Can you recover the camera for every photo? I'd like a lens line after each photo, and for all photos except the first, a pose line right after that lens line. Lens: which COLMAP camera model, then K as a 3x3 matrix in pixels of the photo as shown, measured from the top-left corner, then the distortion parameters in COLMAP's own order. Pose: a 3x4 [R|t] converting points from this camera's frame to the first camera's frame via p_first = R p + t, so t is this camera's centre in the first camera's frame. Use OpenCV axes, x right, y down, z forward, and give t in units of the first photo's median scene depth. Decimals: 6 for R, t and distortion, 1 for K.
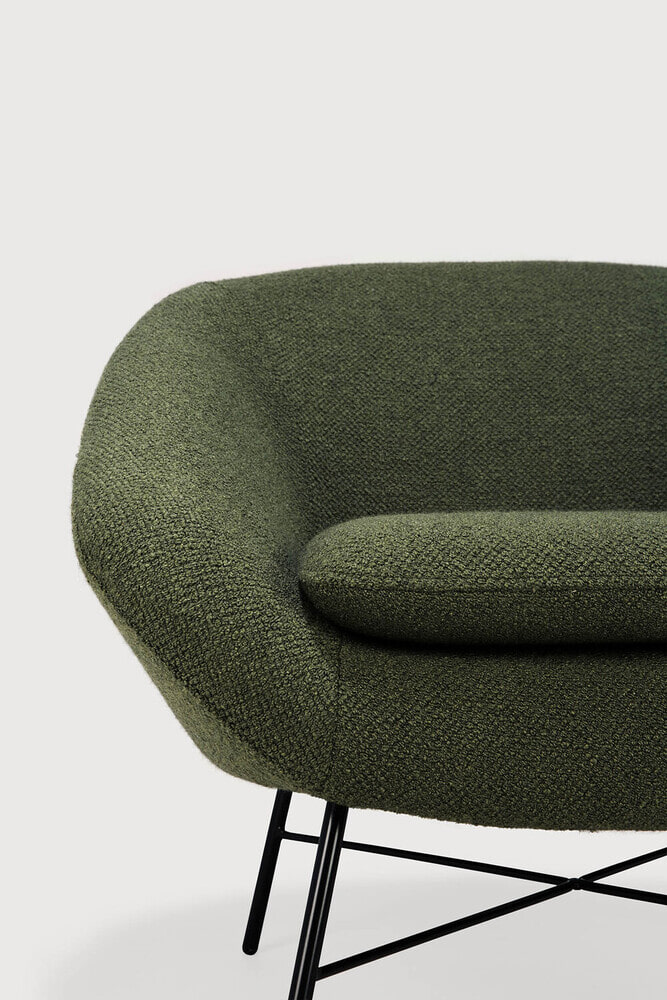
lens RADIAL K [[1878.8, 0, 374.9], [0, 1878.8, 500.3], [0, 0, 1]] dist [0.012869, -0.026699]
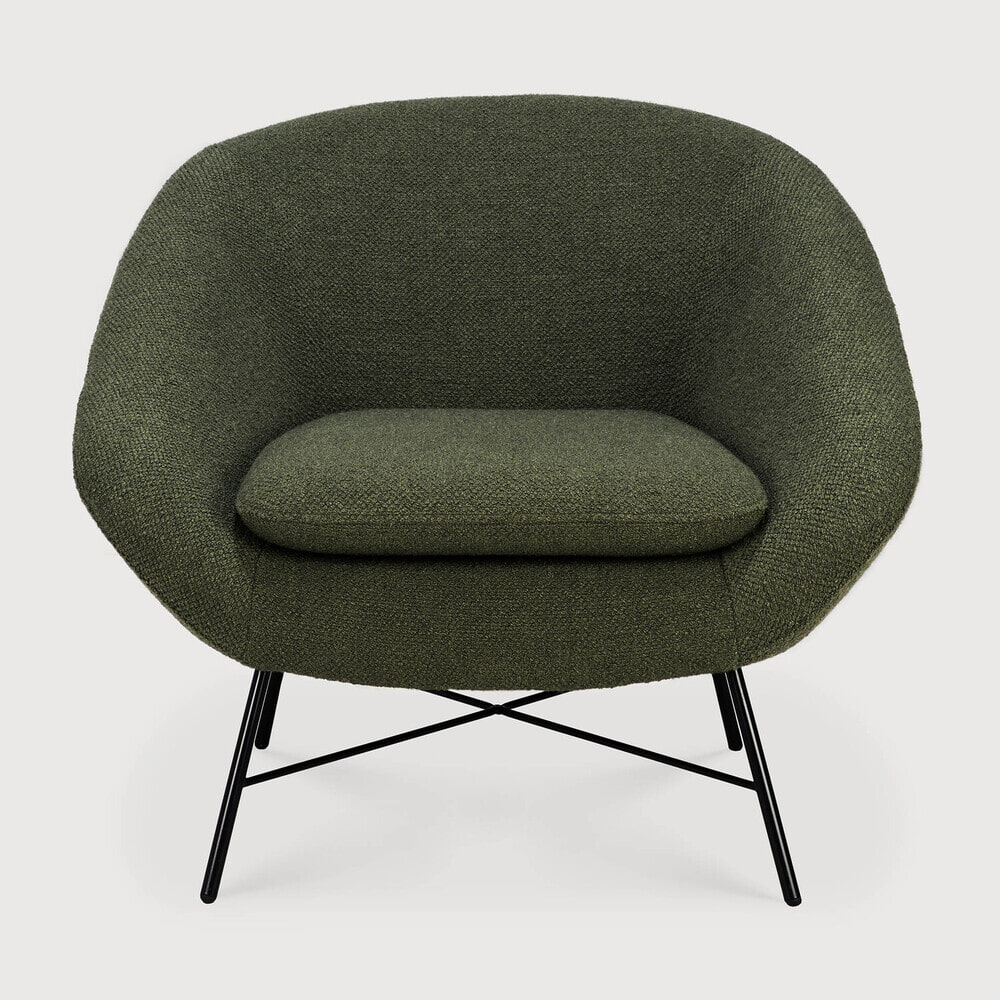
lens RADIAL K [[3688.0, 0, 500.0], [0, 3688.0, 500.0], [0, 0, 1]] dist [0.650048, -52.120907]
pose [[0.994410, 0.024508, -0.102700, 0.309983], [-0.003697, 0.980172, 0.198115, -0.357100], [0.105519, -0.196628, 0.974784, -1.157514]]
